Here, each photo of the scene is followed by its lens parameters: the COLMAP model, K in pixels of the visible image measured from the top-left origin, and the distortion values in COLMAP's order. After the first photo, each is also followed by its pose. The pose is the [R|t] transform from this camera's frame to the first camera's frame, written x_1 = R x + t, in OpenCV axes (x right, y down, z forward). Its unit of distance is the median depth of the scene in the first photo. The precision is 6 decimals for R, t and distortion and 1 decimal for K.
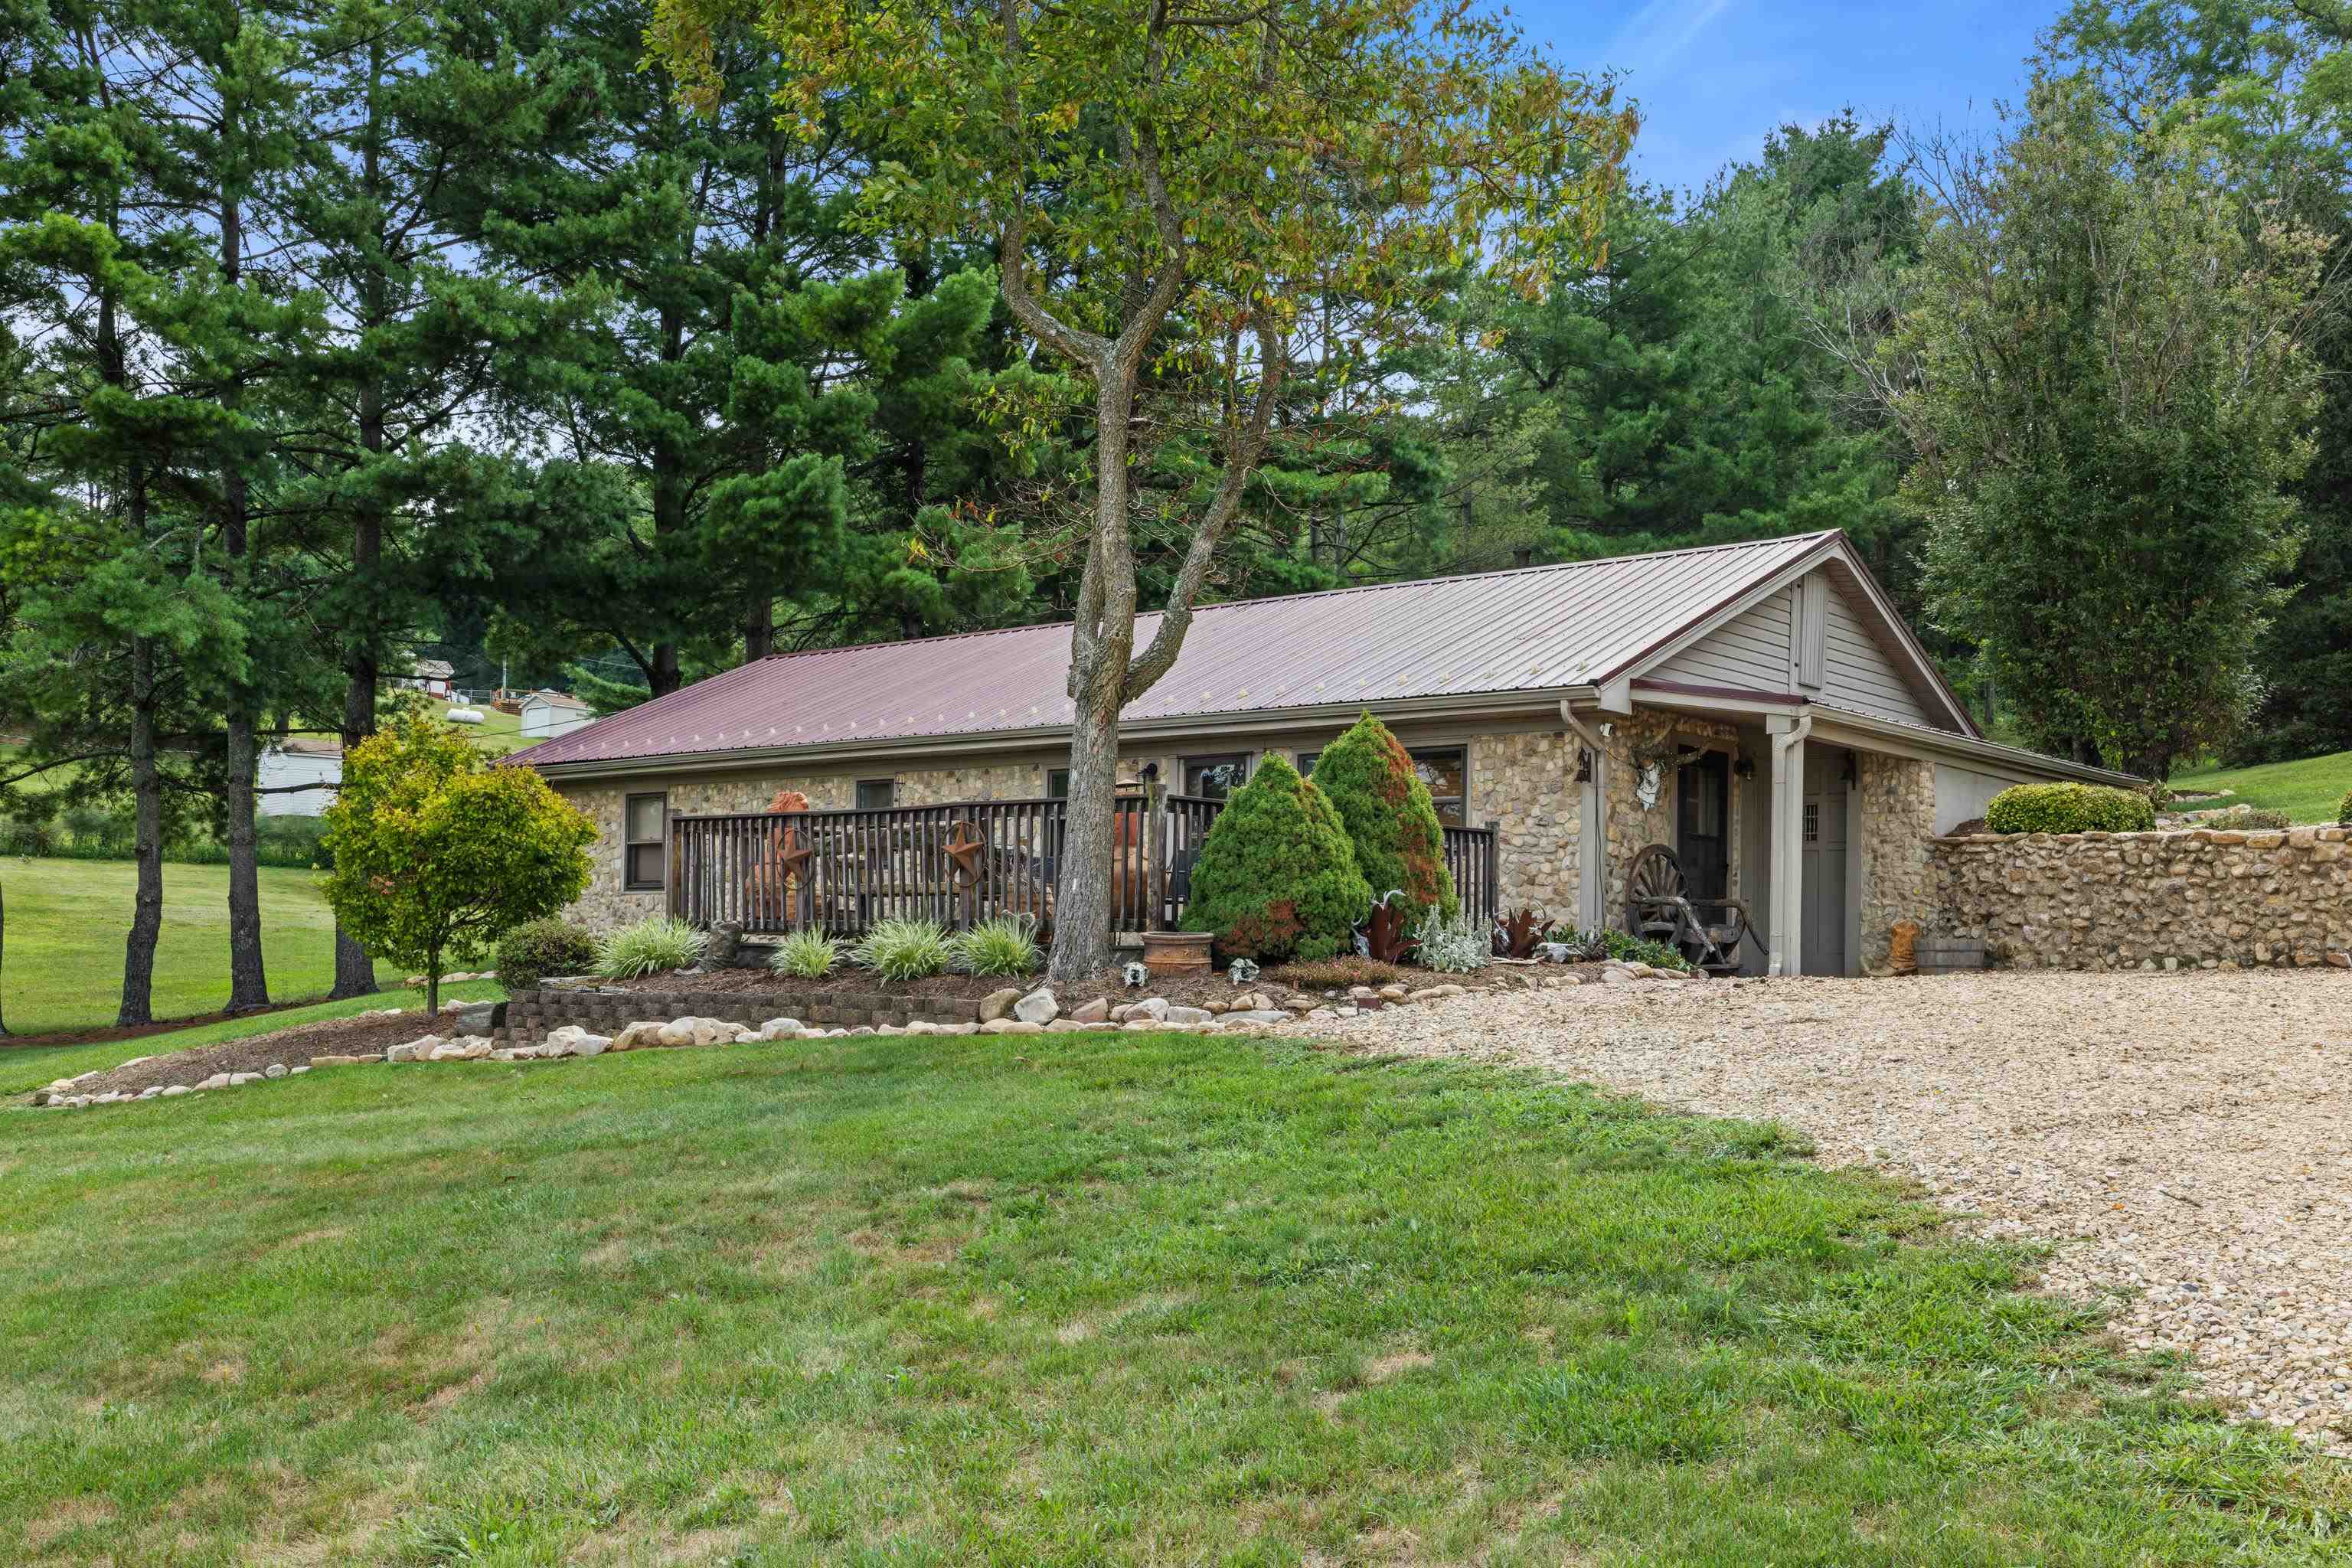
lens RADIAL K [[2292.4, 0, 1181.9], [0, 2292.4, 926.8], [0, 0, 1]] dist [-0.002405, -0.008788]
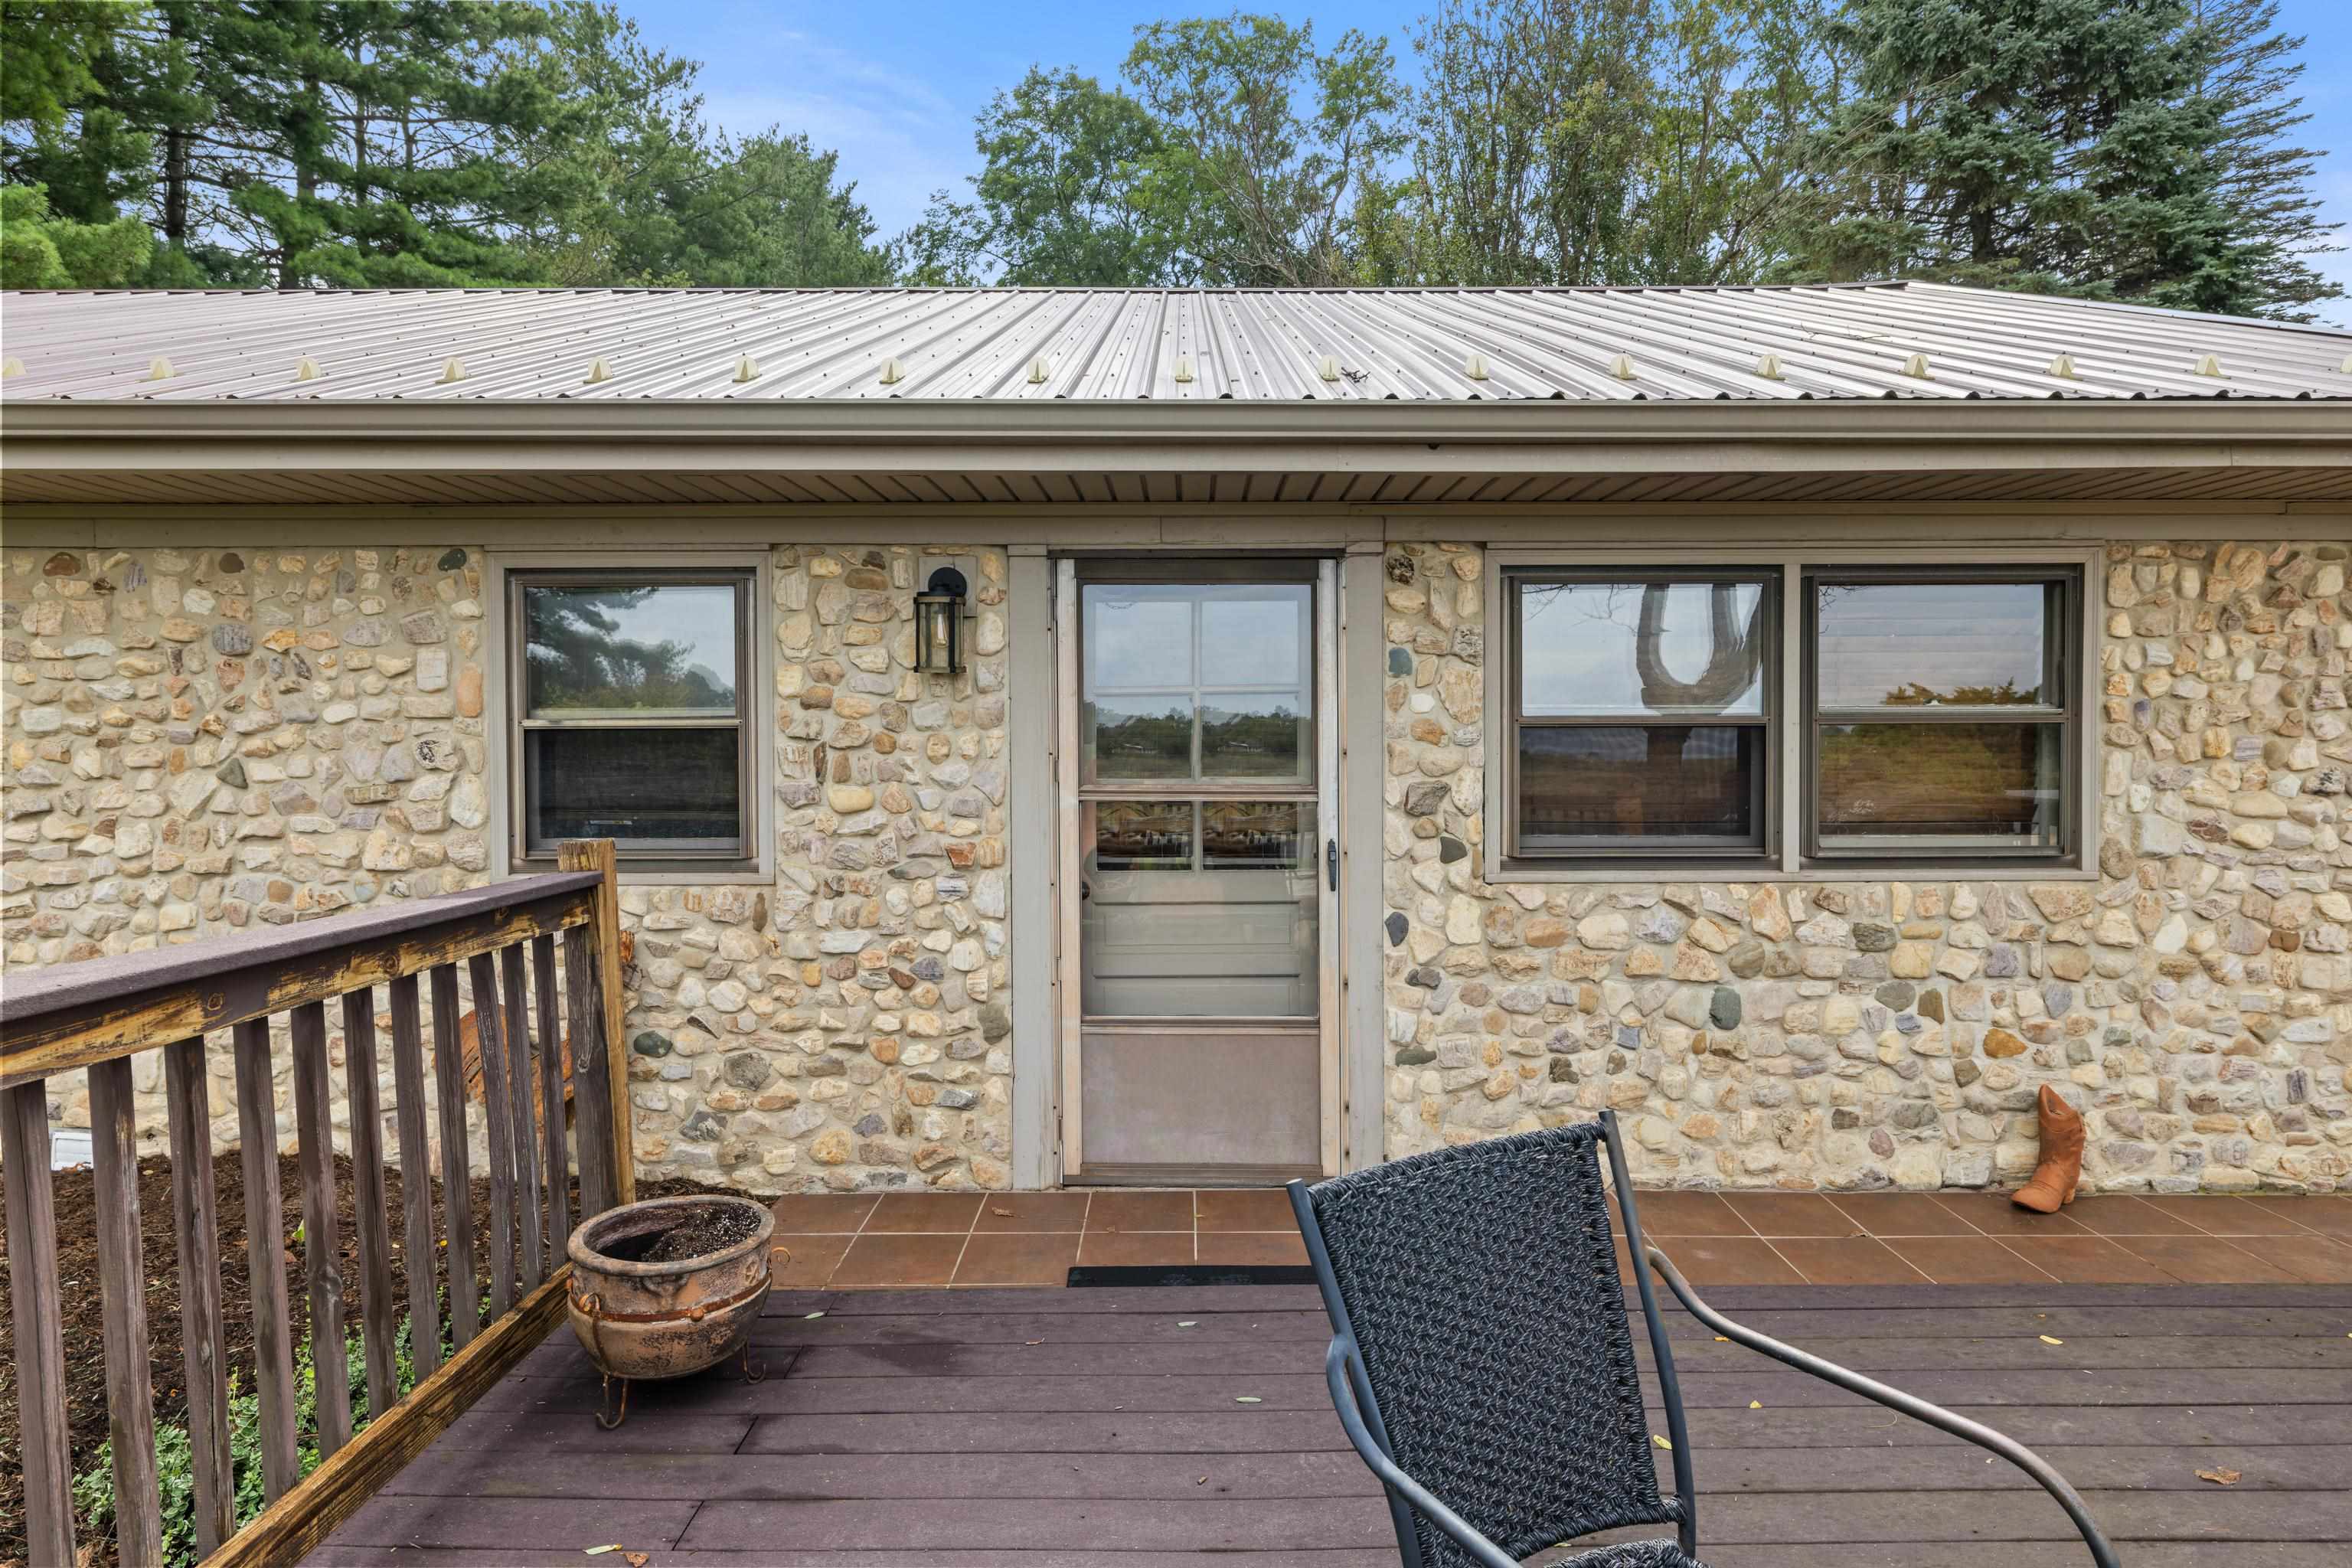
lens RADIAL K [[1264.3, 0, 1176.0], [0, 1264.3, 784.0], [0, 0, 1]] dist [-0.000845, -0.000031]
pose [[0.765149, -0.037792, 0.642744, -0.124758], [0.001972, 0.998409, 0.056357, -0.060201], [-0.643851, -0.041854, 0.764006, 1.001524]]
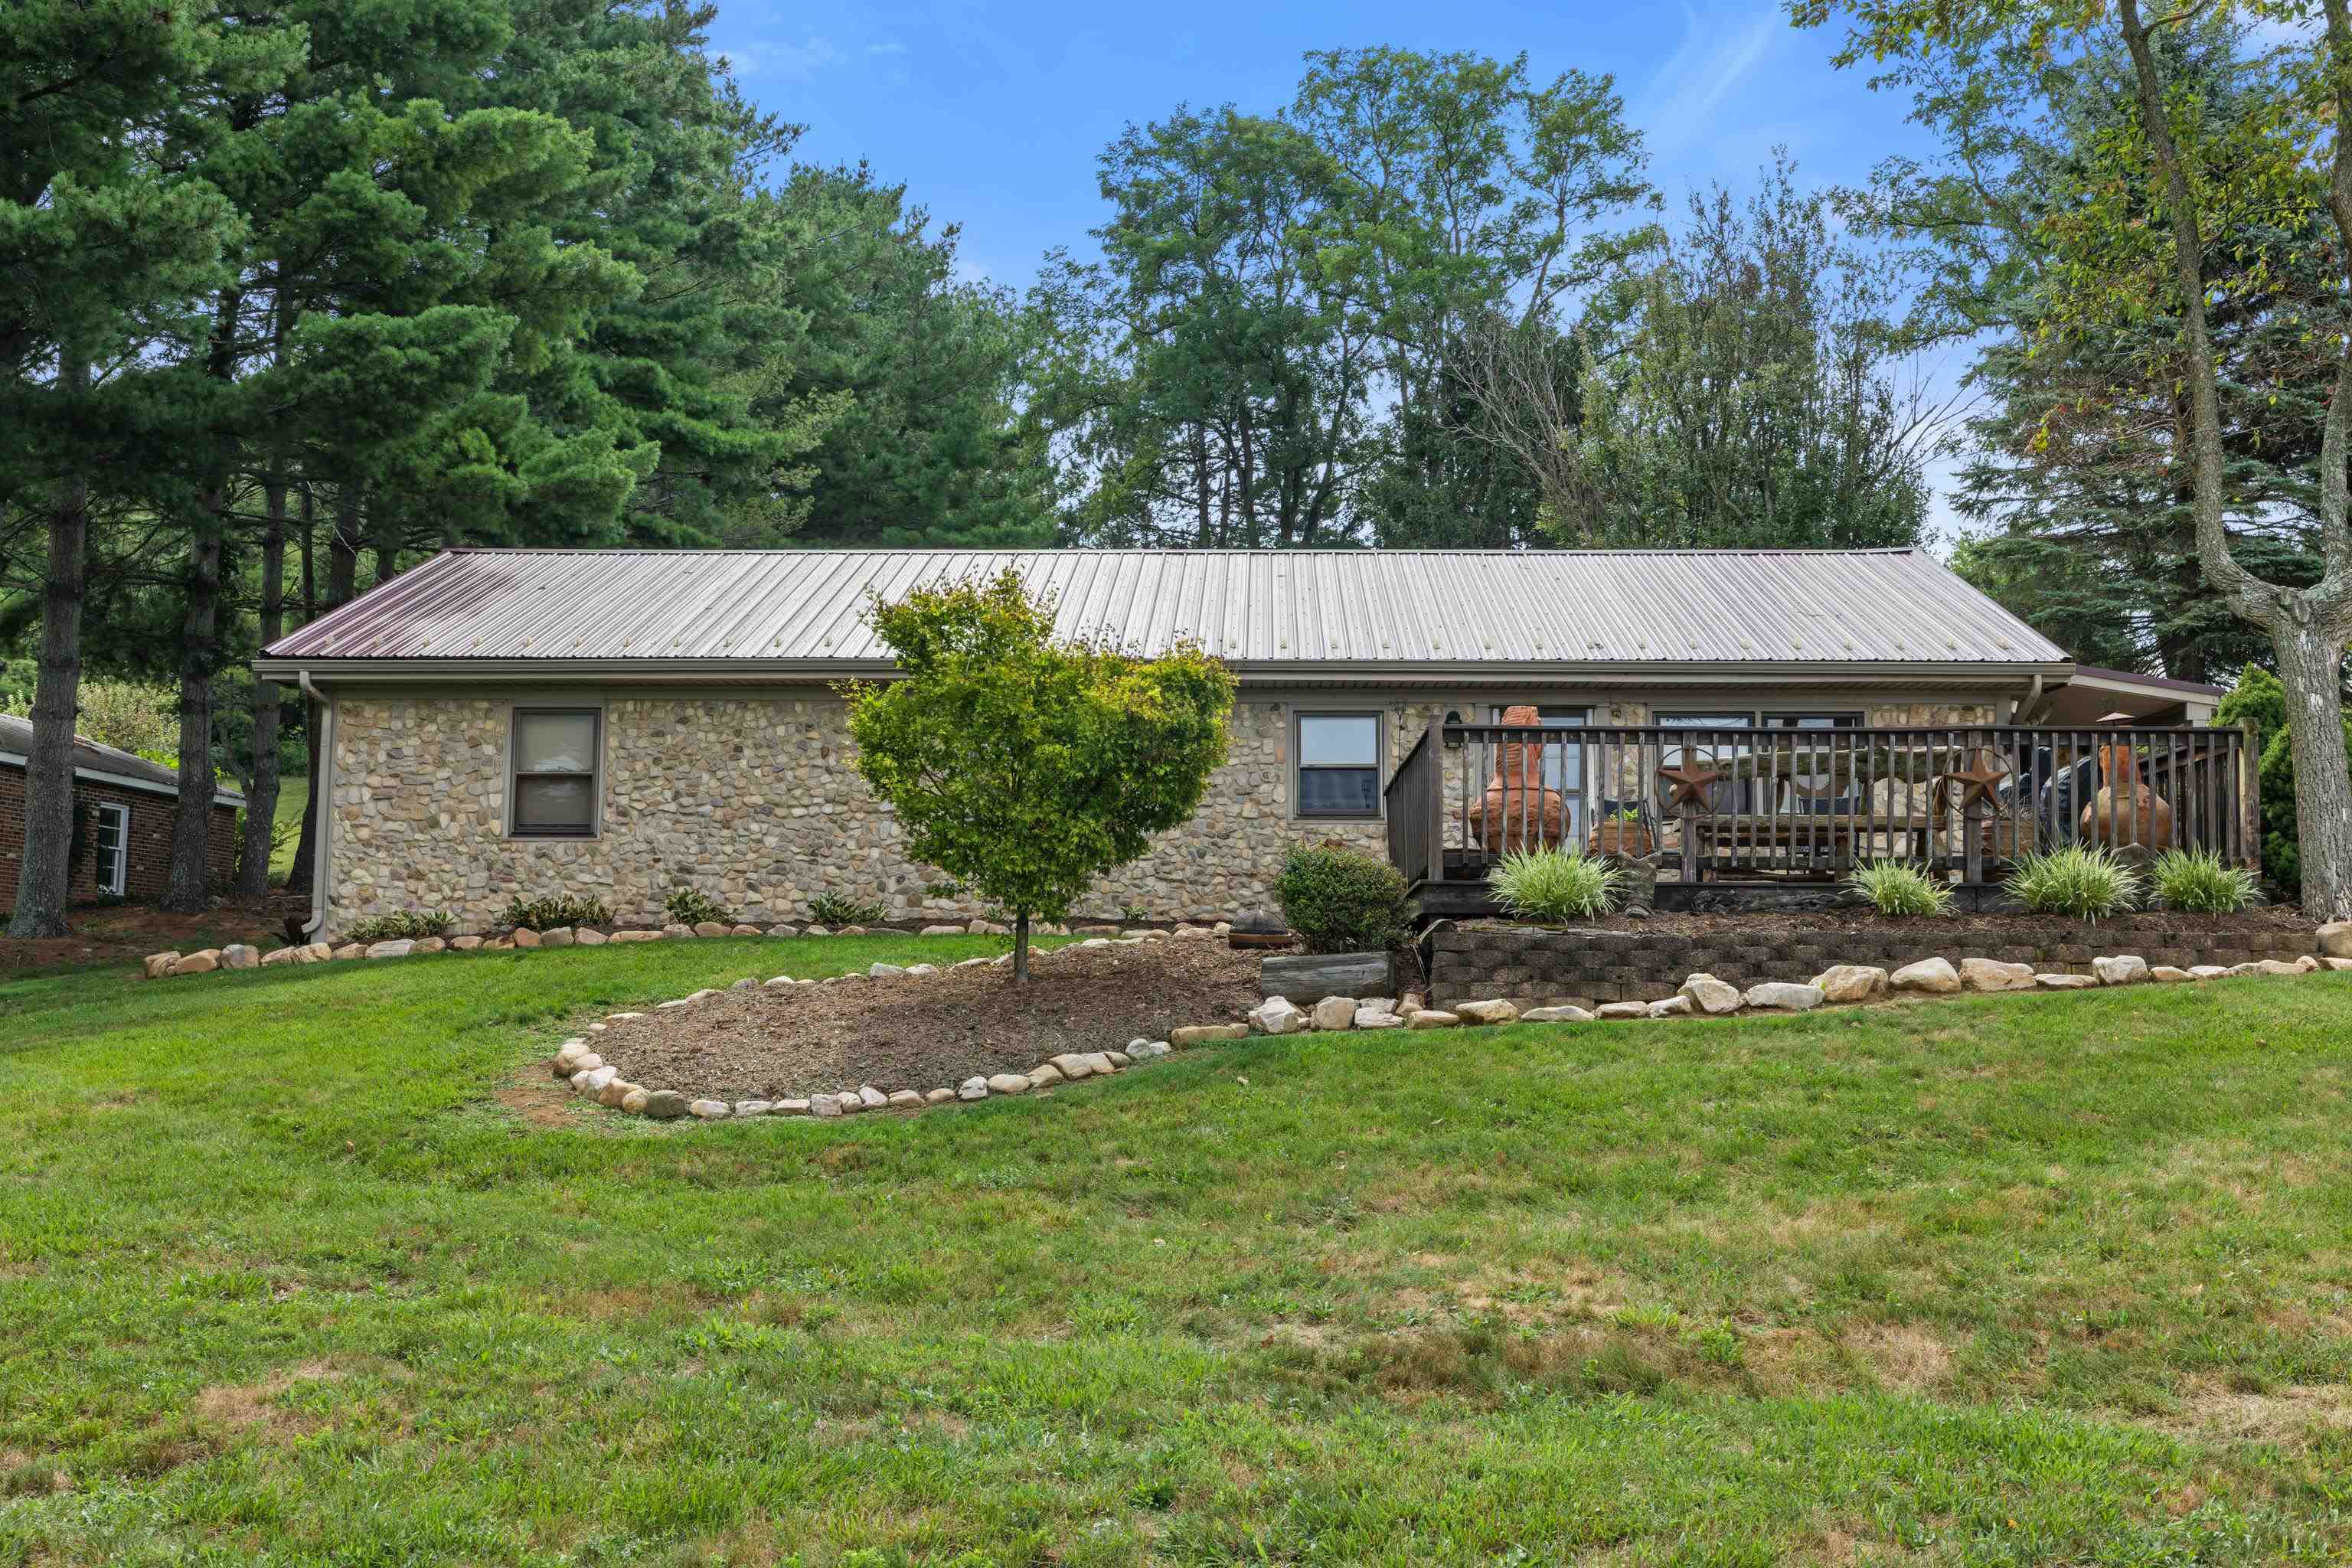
lens RADIAL K [[2280.9, 0, 1176.0], [0, 2280.9, 784.0], [0, 0, 1]] dist [-0.004693, 0.014045]
pose [[0.787073, 0.055027, 0.614400, -0.779102], [-0.006146, 0.996663, -0.081389, 0.038077], [-0.616829, 0.060283, 0.784785, 0.428022]]
